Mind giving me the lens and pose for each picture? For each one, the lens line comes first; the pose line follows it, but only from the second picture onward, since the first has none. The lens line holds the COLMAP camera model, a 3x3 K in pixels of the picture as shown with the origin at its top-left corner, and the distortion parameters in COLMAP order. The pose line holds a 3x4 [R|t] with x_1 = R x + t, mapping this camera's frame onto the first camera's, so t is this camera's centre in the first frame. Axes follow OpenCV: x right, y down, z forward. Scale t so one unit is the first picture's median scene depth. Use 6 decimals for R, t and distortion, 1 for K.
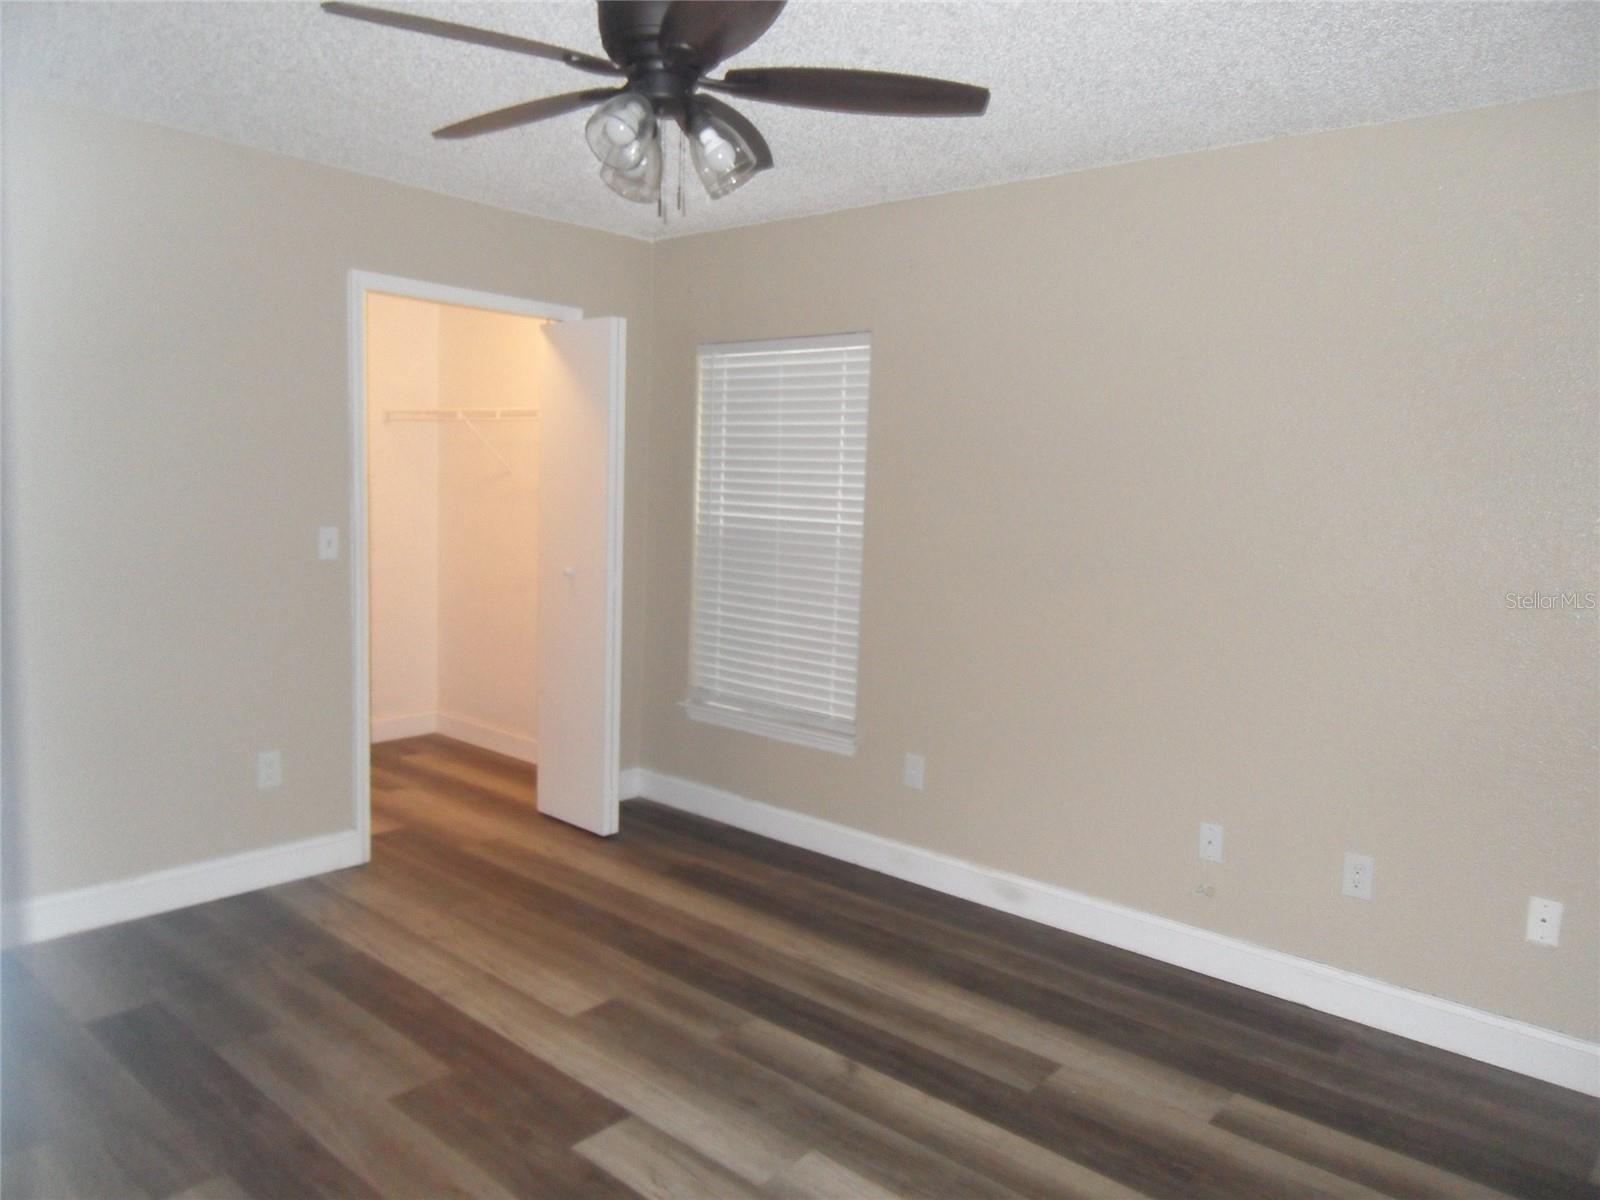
lens RADIAL K [[1120.8, 0, 800.0], [0, 1120.8, 600.0], [0, 0, 1]] dist [-0.001409, -0.003250]
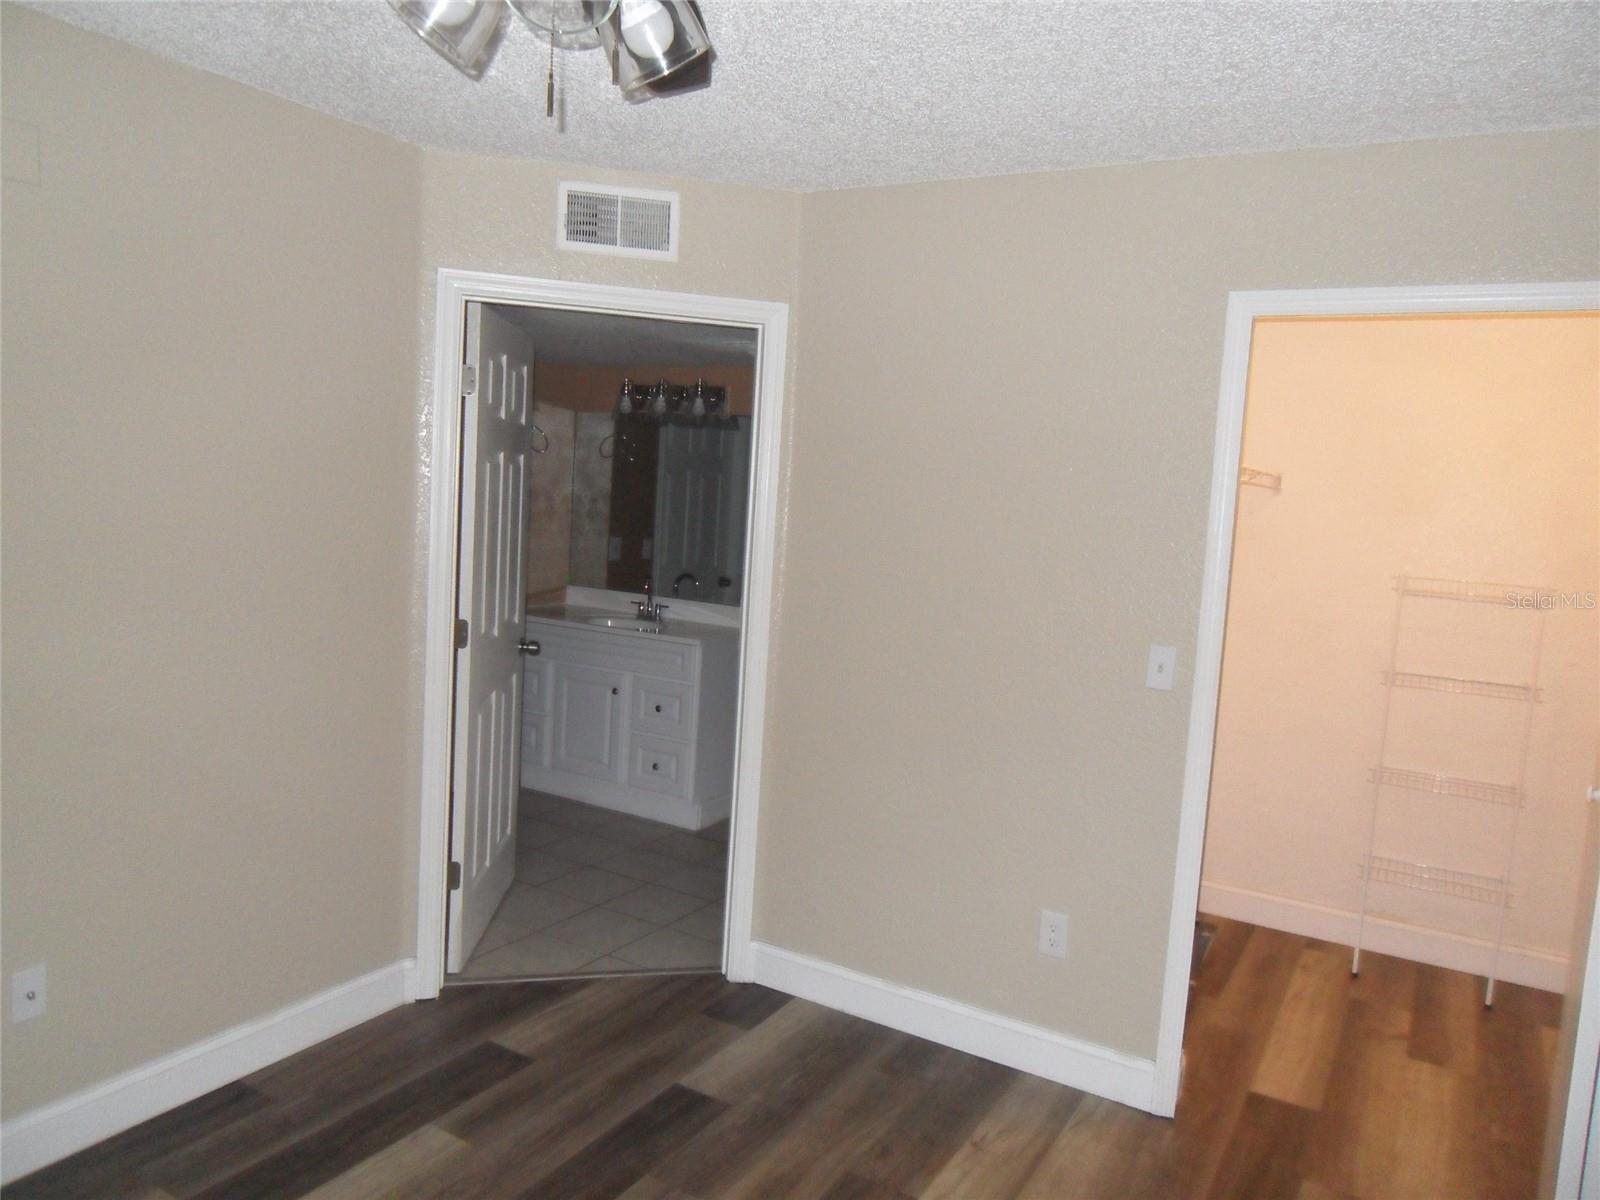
lens RADIAL K [[1120.8, 0, 800.0], [0, 1120.8, 600.0], [0, 0, 1]] dist [-0.001409, -0.003250]
pose [[0.168330, 0.074408, -0.982918, 0.269815], [-0.152609, 0.987092, 0.048589, -0.096573], [0.973846, 0.141823, 0.177512, 0.644650]]
